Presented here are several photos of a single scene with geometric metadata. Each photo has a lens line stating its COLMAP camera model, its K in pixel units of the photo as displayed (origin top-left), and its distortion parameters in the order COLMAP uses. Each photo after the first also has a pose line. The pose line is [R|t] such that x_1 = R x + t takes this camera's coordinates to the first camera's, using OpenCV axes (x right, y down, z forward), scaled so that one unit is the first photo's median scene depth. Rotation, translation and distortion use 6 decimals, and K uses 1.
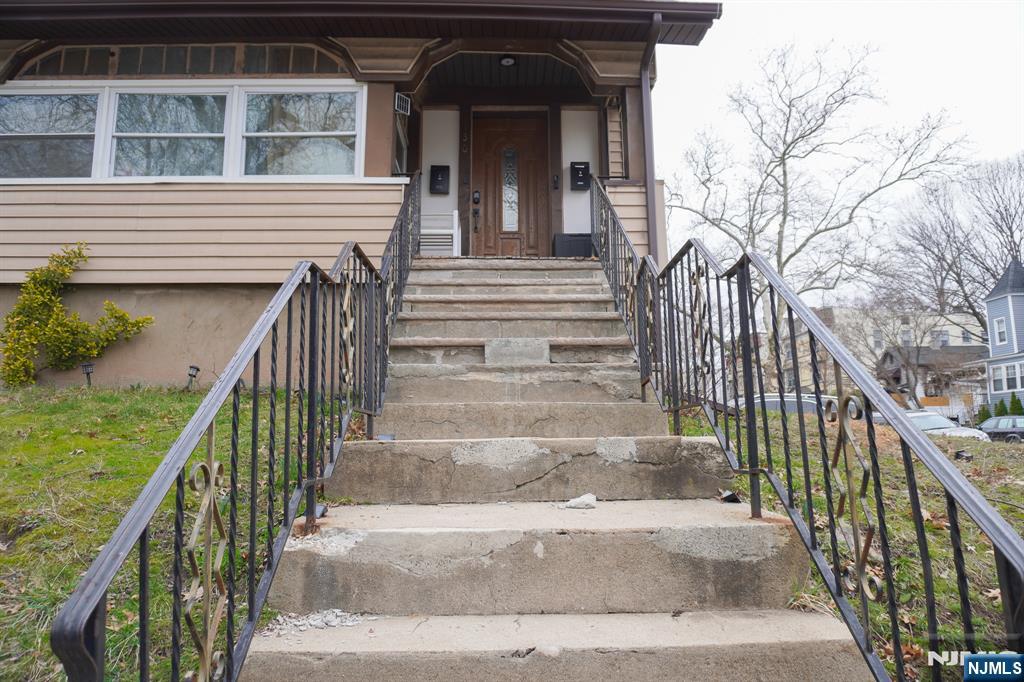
lens RADIAL K [[678.8, 0, 512.0], [0, 678.8, 341.0], [0, 0, 1]] dist [-0.022065, 0.003097]
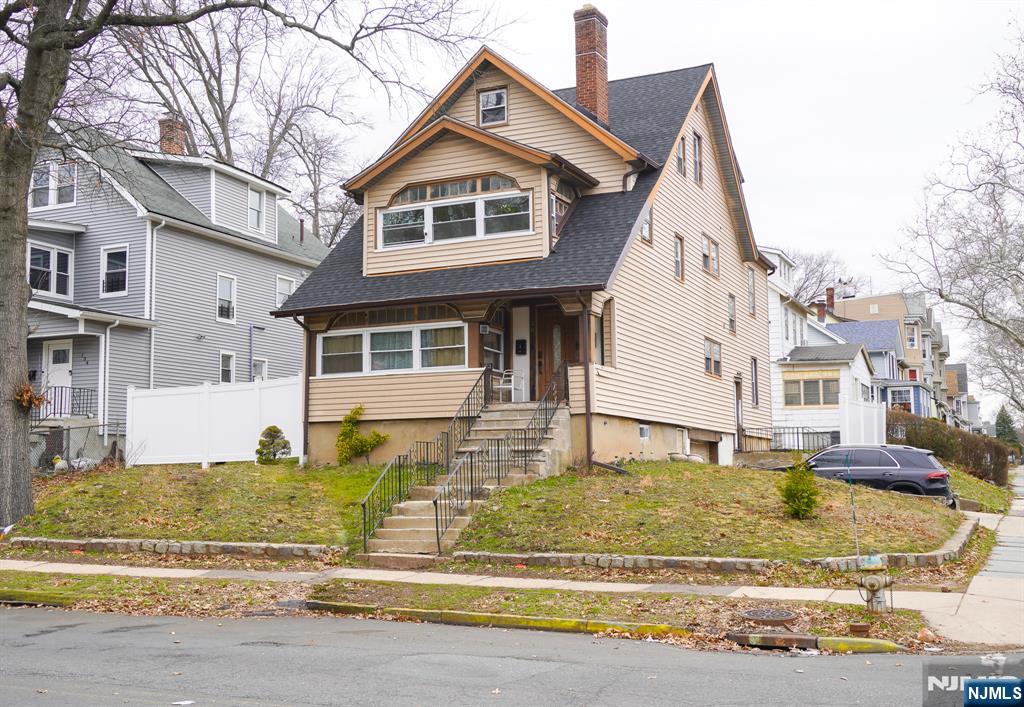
lens RADIAL K [[1099.7, 0, 508.0], [0, 1099.7, 377.0], [0, 0, 1]] dist [0.020165, 0.009360]
pose [[0.899520, -0.044956, -0.434560, 1.436606], [0.068315, 0.996929, 0.038275, -0.333063], [0.431505, -0.064116, 0.899829, -2.144681]]
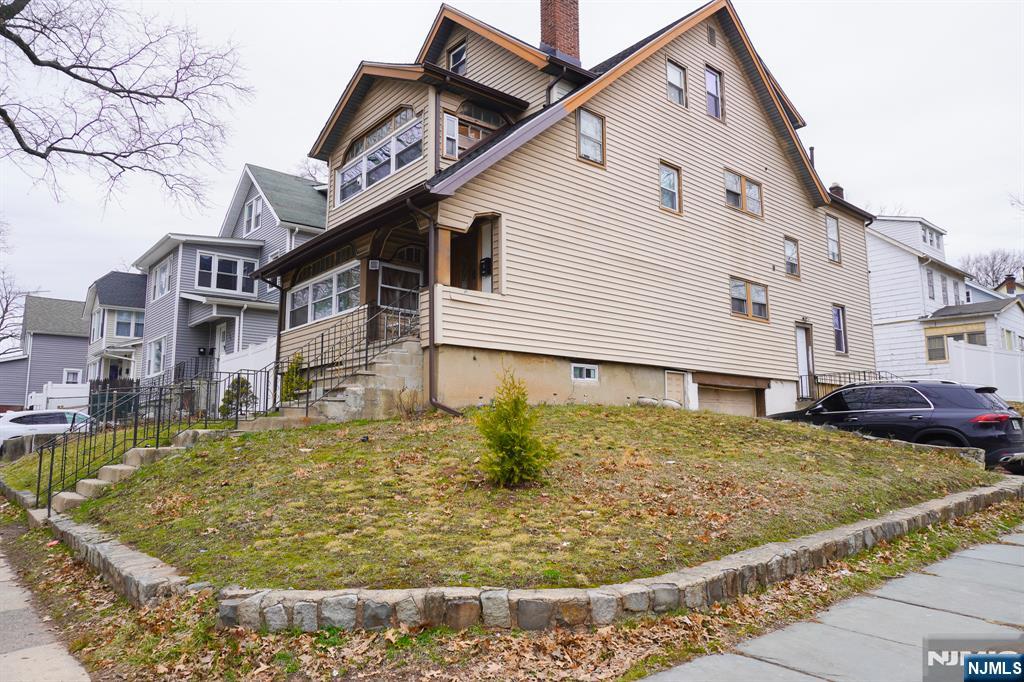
lens RADIAL K [[678.8, 0, 512.0], [0, 678.8, 341.0], [0, 0, 1]] dist [-0.022065, 0.003097]
pose [[0.641681, -0.107687, -0.759374, 1.623063], [0.114022, 0.992486, -0.044394, 0.008640], [0.758448, -0.058099, 0.649138, -0.002532]]
